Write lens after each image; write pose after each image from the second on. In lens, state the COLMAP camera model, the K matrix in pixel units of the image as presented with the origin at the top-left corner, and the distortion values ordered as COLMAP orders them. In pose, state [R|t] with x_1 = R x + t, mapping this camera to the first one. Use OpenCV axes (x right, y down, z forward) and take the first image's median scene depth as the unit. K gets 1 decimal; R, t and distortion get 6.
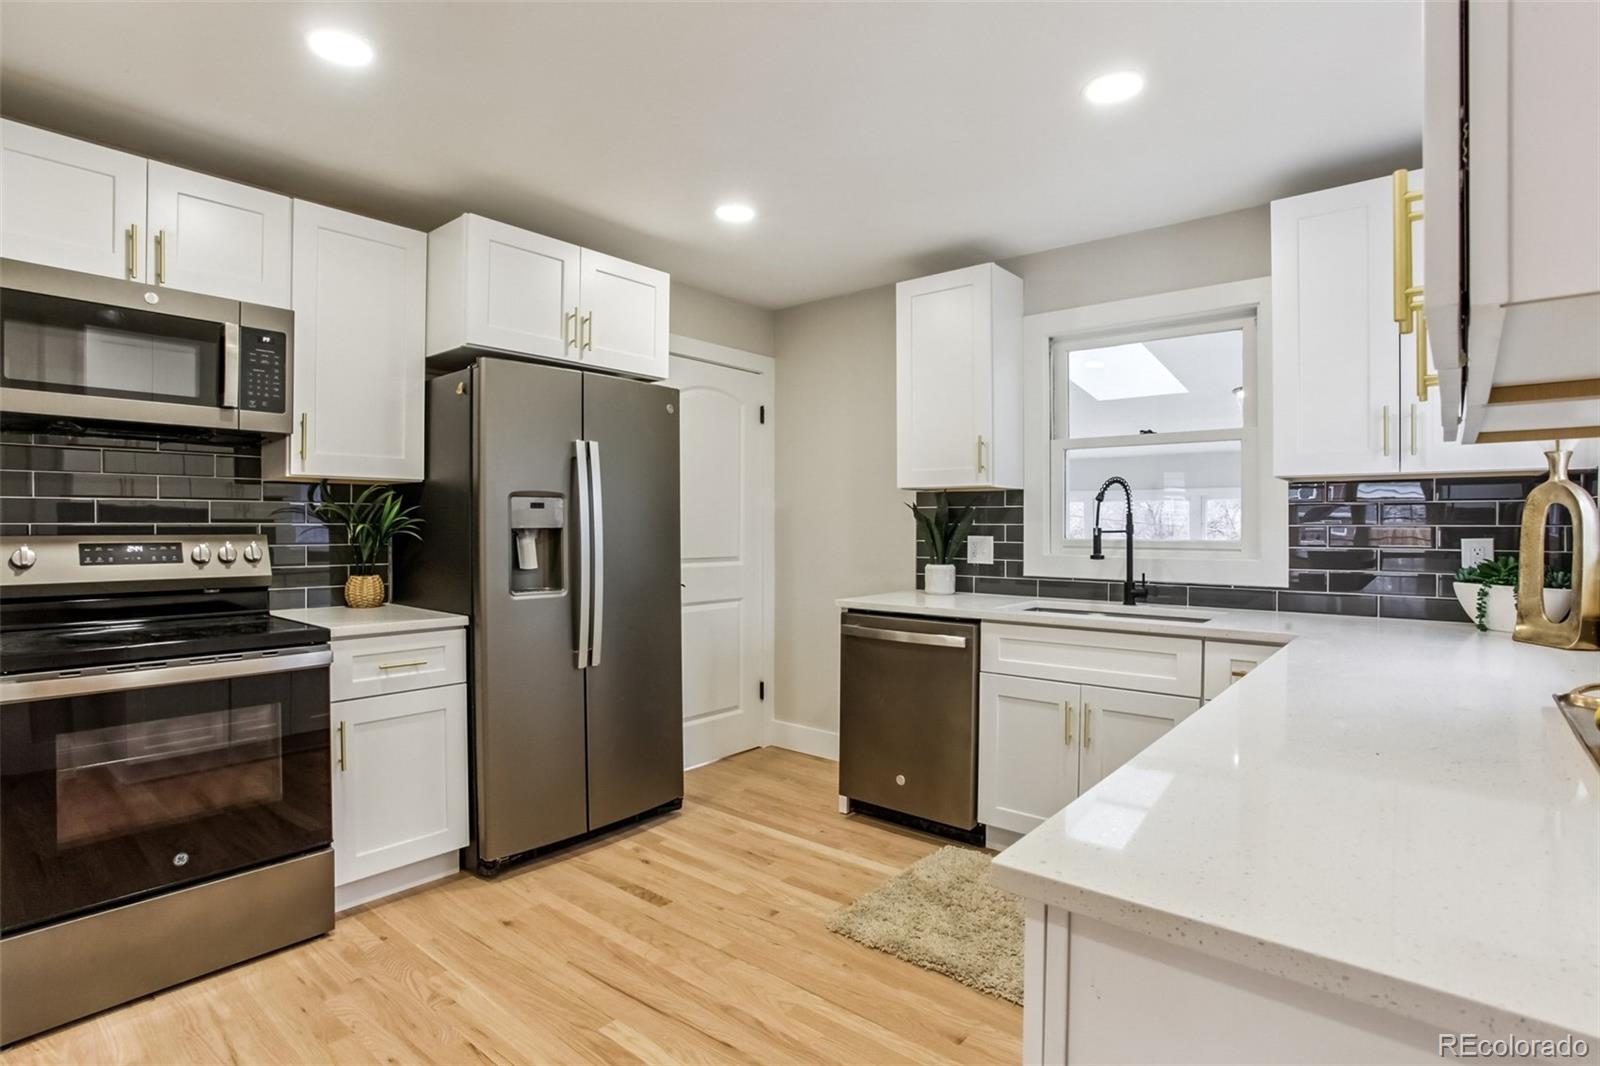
lens RADIAL K [[852.1, 0, 800.5], [0, 852.1, 536.7], [0, 0, 1]] dist [-0.038494, 0.010004]
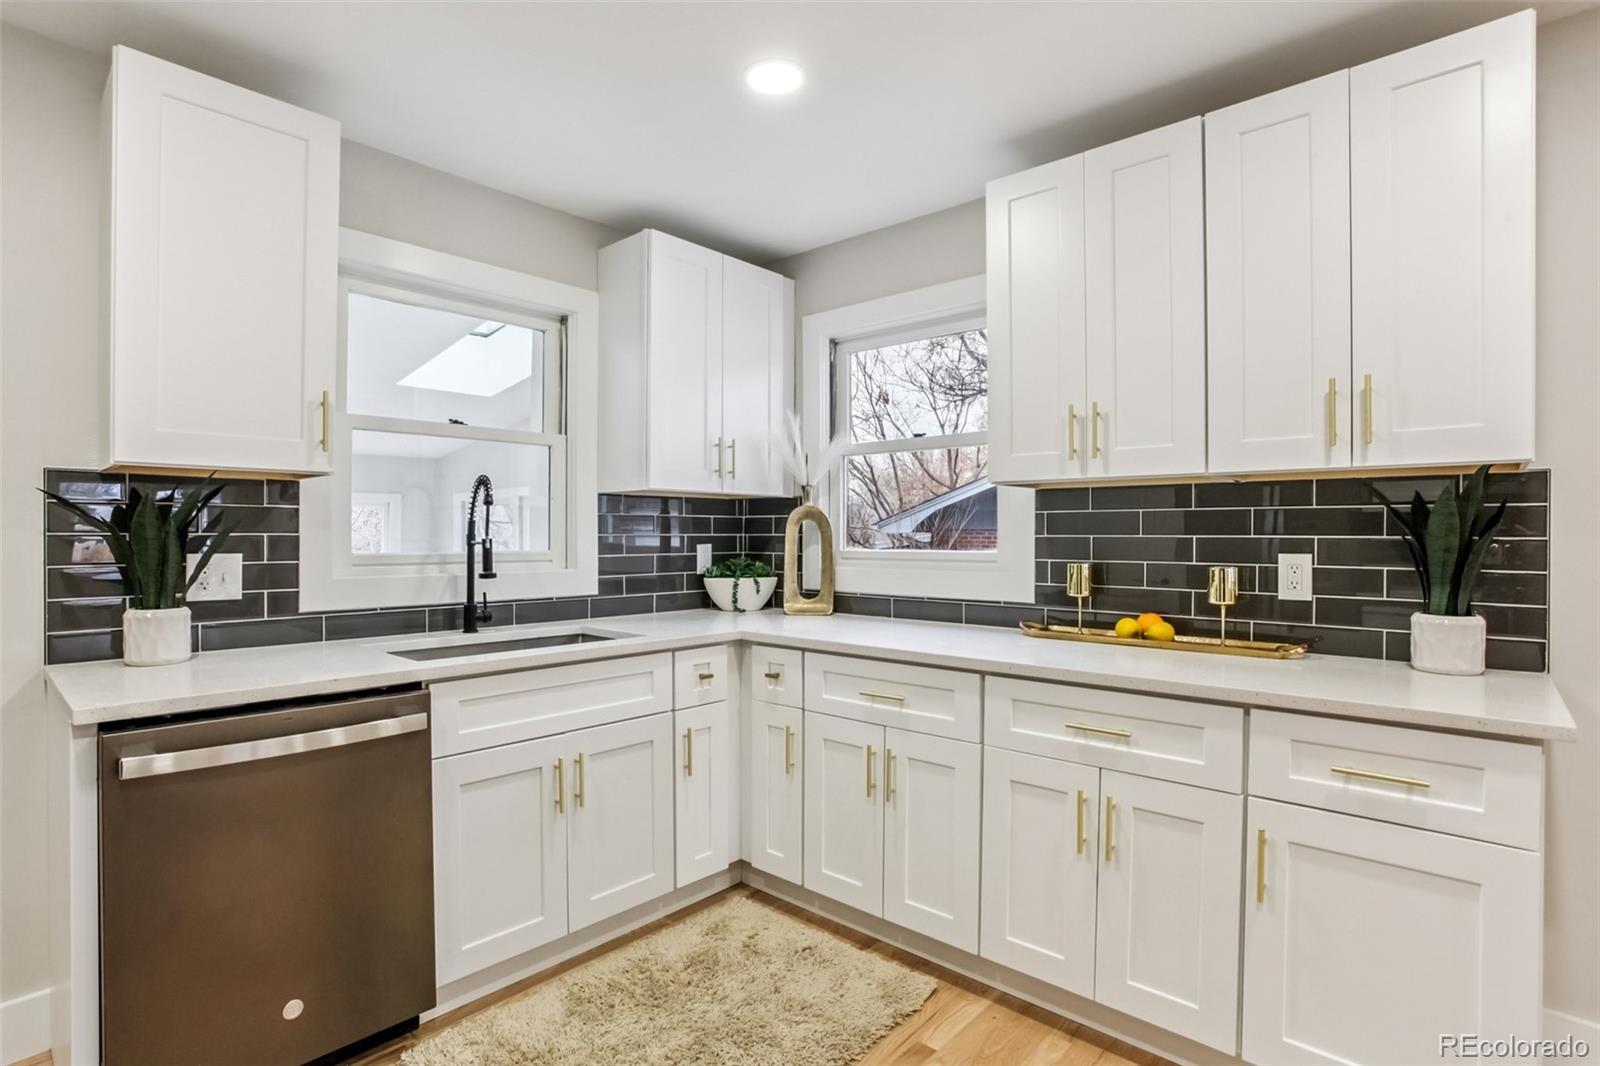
lens RADIAL K [[803.0, 0, 798.1], [0, 803.0, 533.1], [0, 0, 1]] dist [-0.026582, 0.006996]
pose [[0.015098, -0.001884, 0.999884, -0.379713], [0.009351, 0.999955, 0.001743, -0.013695], [-0.999842, 0.009324, 0.015115, 0.674823]]
